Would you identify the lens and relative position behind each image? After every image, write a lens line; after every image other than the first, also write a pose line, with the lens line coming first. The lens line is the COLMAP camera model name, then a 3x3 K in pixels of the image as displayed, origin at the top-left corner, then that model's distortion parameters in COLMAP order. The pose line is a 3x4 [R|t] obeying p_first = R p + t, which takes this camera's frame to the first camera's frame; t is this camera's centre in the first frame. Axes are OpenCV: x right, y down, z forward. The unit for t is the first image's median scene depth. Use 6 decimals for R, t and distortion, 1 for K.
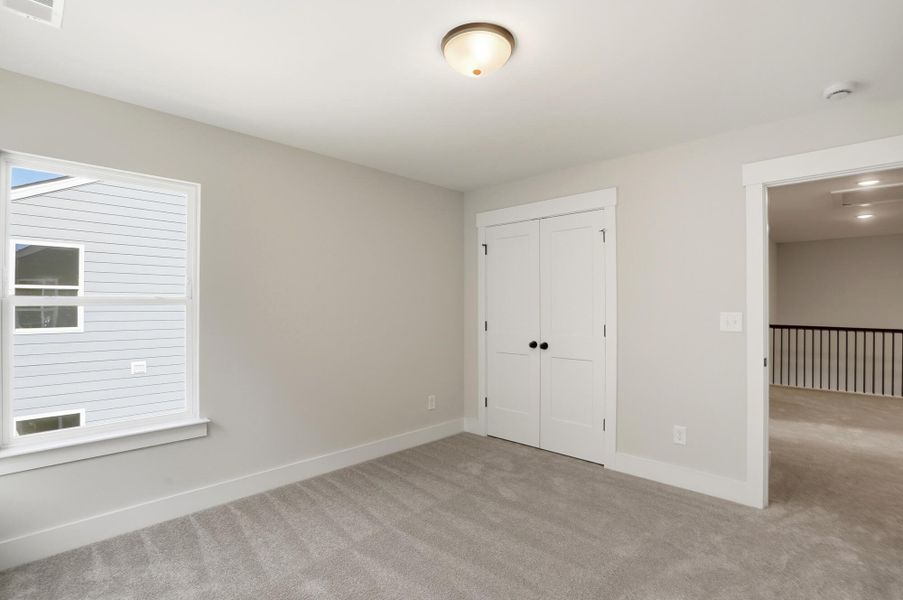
lens RADIAL K [[422.5, 0, 454.2], [0, 422.5, 301.3], [0, 0, 1]] dist [-0.061804, 0.022150]
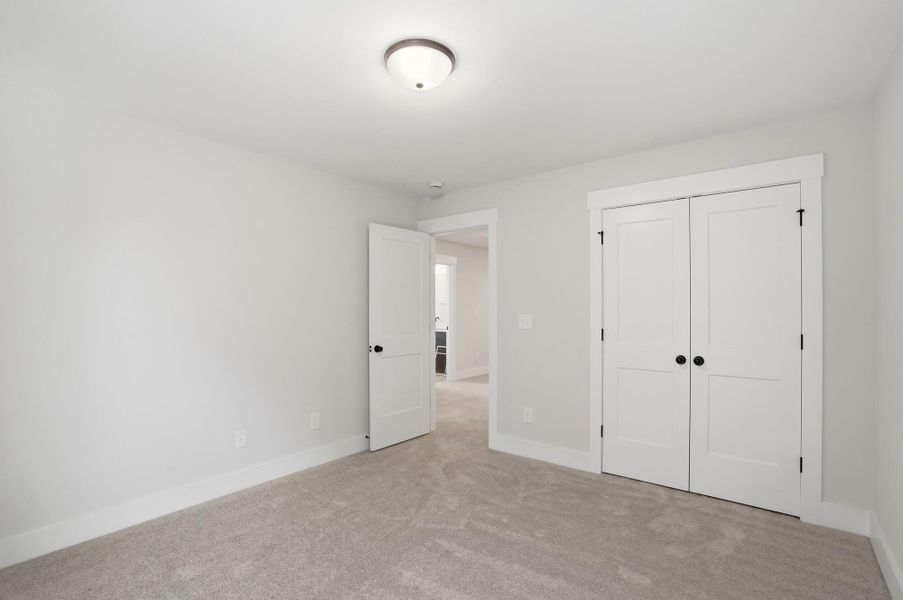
lens RADIAL K [[422.5, 0, 454.2], [0, 422.5, 301.3], [0, 0, 1]] dist [-0.061804, 0.022150]
pose [[0.997300, 0.001091, 0.073425, -0.329258], [-0.000592, 0.999977, -0.006809, 0.002422], [-0.073431, 0.006747, 0.997277, 0.301829]]
